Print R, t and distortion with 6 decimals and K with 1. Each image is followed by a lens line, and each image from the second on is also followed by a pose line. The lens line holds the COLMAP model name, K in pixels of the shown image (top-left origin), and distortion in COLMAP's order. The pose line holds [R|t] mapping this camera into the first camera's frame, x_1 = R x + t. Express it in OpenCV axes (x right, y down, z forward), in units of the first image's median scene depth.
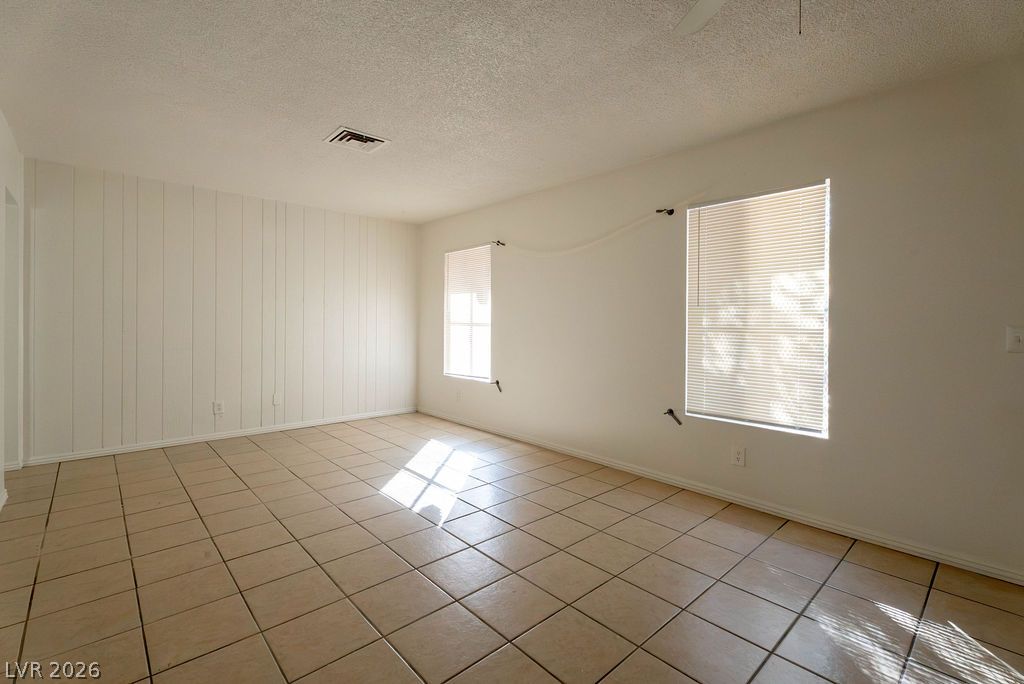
lens RADIAL K [[460.4, 0, 510.3], [0, 460.4, 329.7], [0, 0, 1]] dist [-0.002335, -0.000306]
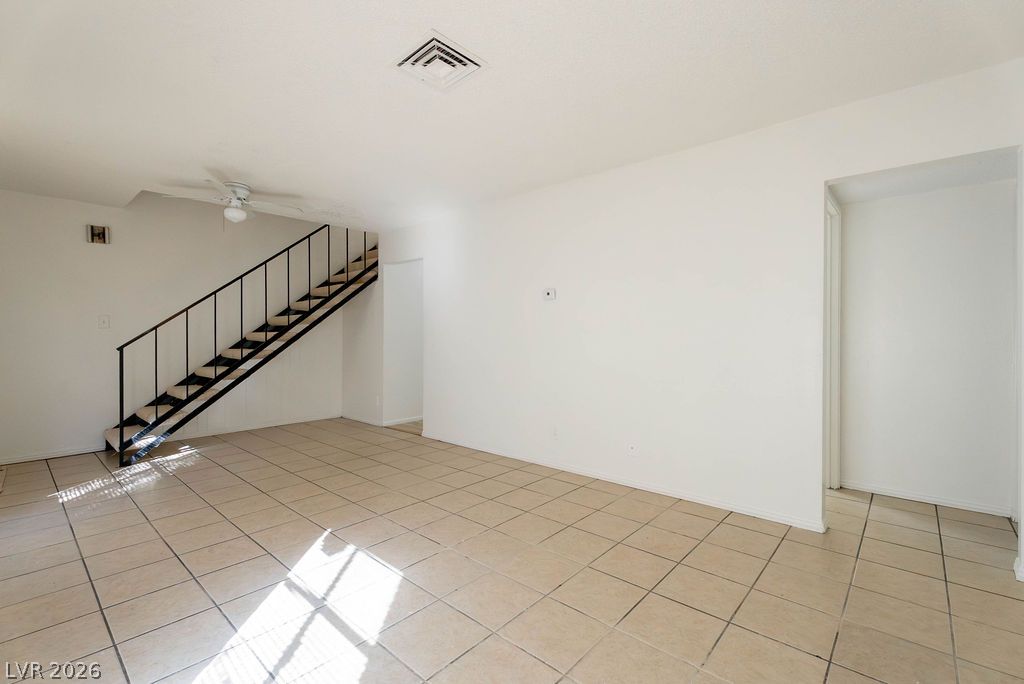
lens RADIAL K [[452.7, 0, 515.4], [0, 452.7, 336.9], [0, 0, 1]] dist [0.000346, 0.000656]
pose [[-0.993601, -0.005670, -0.112807, -0.371001], [-0.008546, 0.999650, 0.025029, -0.025478], [0.112626, 0.025832, -0.993302, 1.674940]]
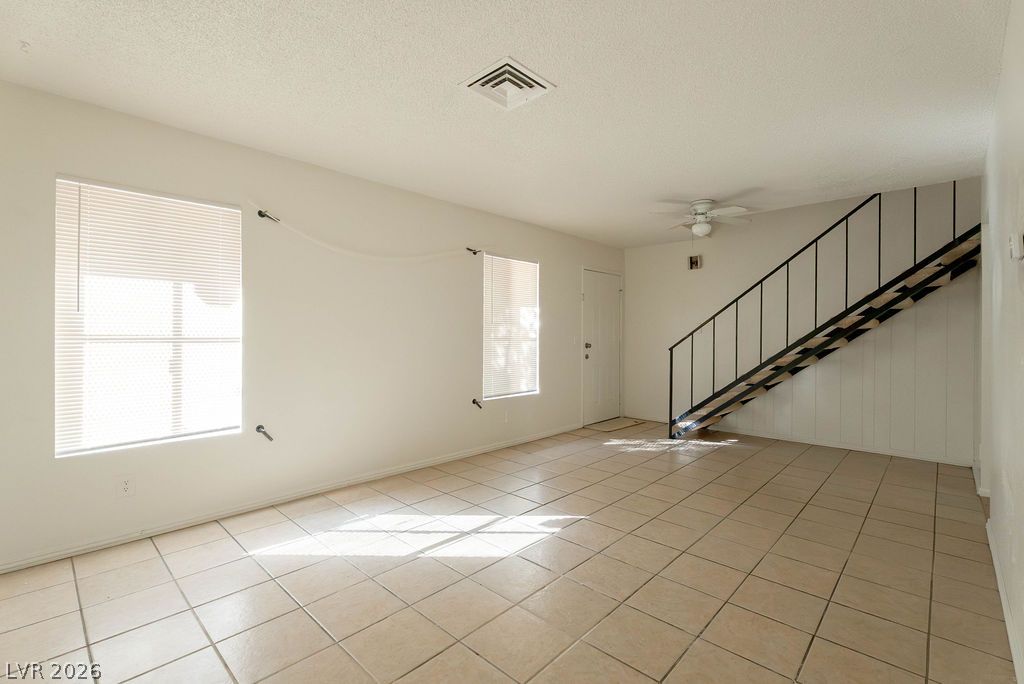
lens RADIAL K [[460.4, 0, 510.3], [0, 460.4, 329.7], [0, 0, 1]] dist [-0.002335, -0.000306]
pose [[-0.074762, 0.002093, 0.997199, -1.048148], [0.012525, 0.999921, -0.001160, -0.028824], [-0.997123, 0.012404, -0.074782, 1.040637]]
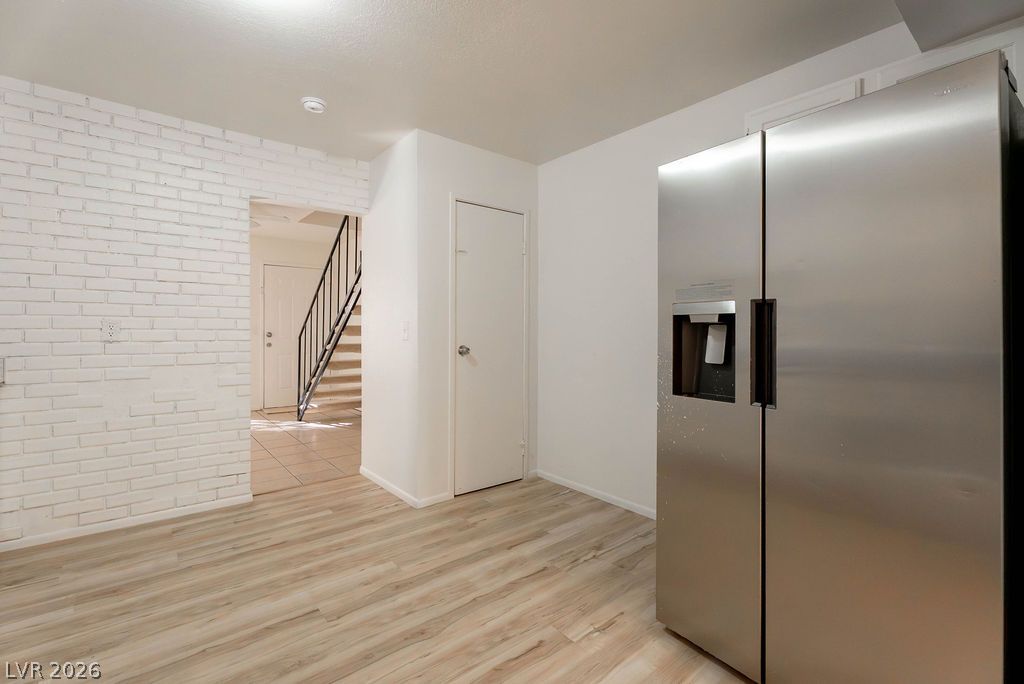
lens RADIAL K [[457.6, 0, 510.1], [0, 457.6, 326.7], [0, 0, 1]] dist [0.000842, -0.000393]
pose [[0.046917, -0.002613, 0.998895, -1.170245], [0.014745, 0.999889, 0.001923, 0.012731], [-0.998790, 0.014639, 0.046950, -0.538514]]
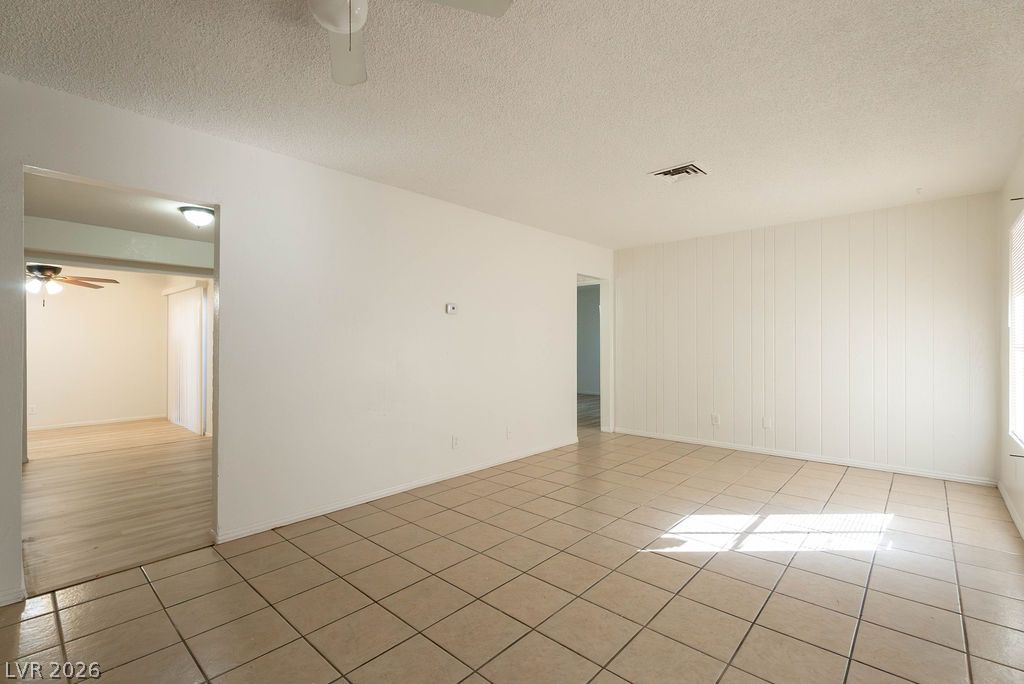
lens RADIAL K [[454.5, 0, 509.4], [0, 454.5, 342.4], [0, 0, 1]] dist [-0.000004, -0.000480]
pose [[0.099697, -0.015258, -0.994901, 0.652486], [-0.017368, 0.999703, -0.017072, 0.002897], [0.994866, 0.018982, 0.099403, 0.506286]]
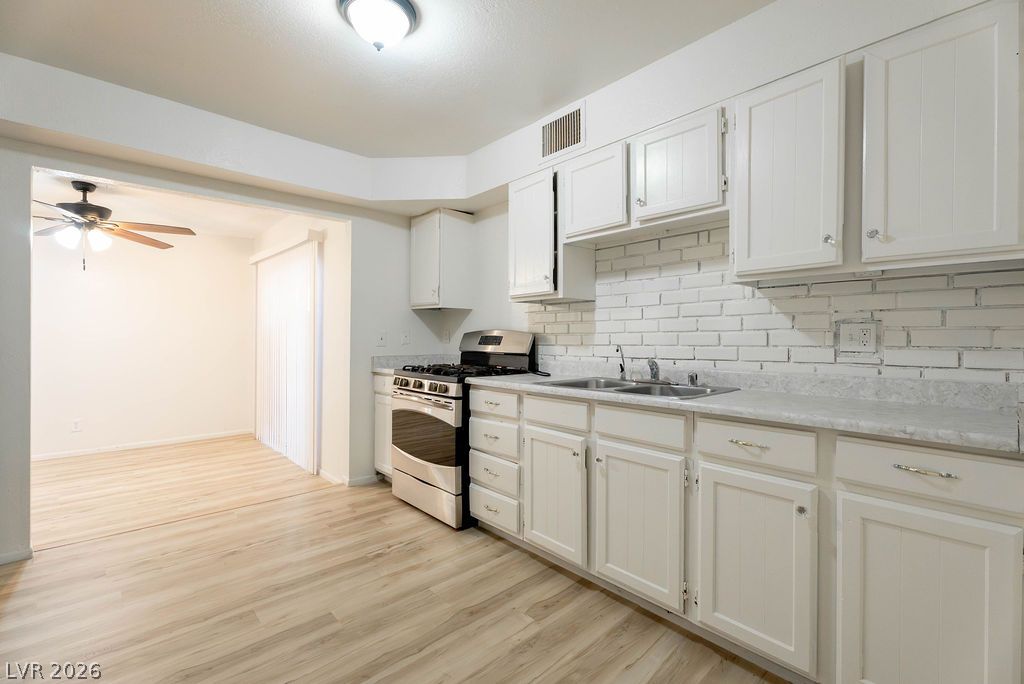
lens RADIAL K [[455.5, 0, 510.4], [0, 455.5, 334.5], [0, 0, 1]] dist [0.000310, 0.000070]
pose [[0.004960, -0.013493, -0.999897, -0.166245], [-0.021944, 0.999667, -0.013599, 0.015283], [0.999747, 0.022009, 0.004662, -0.082663]]
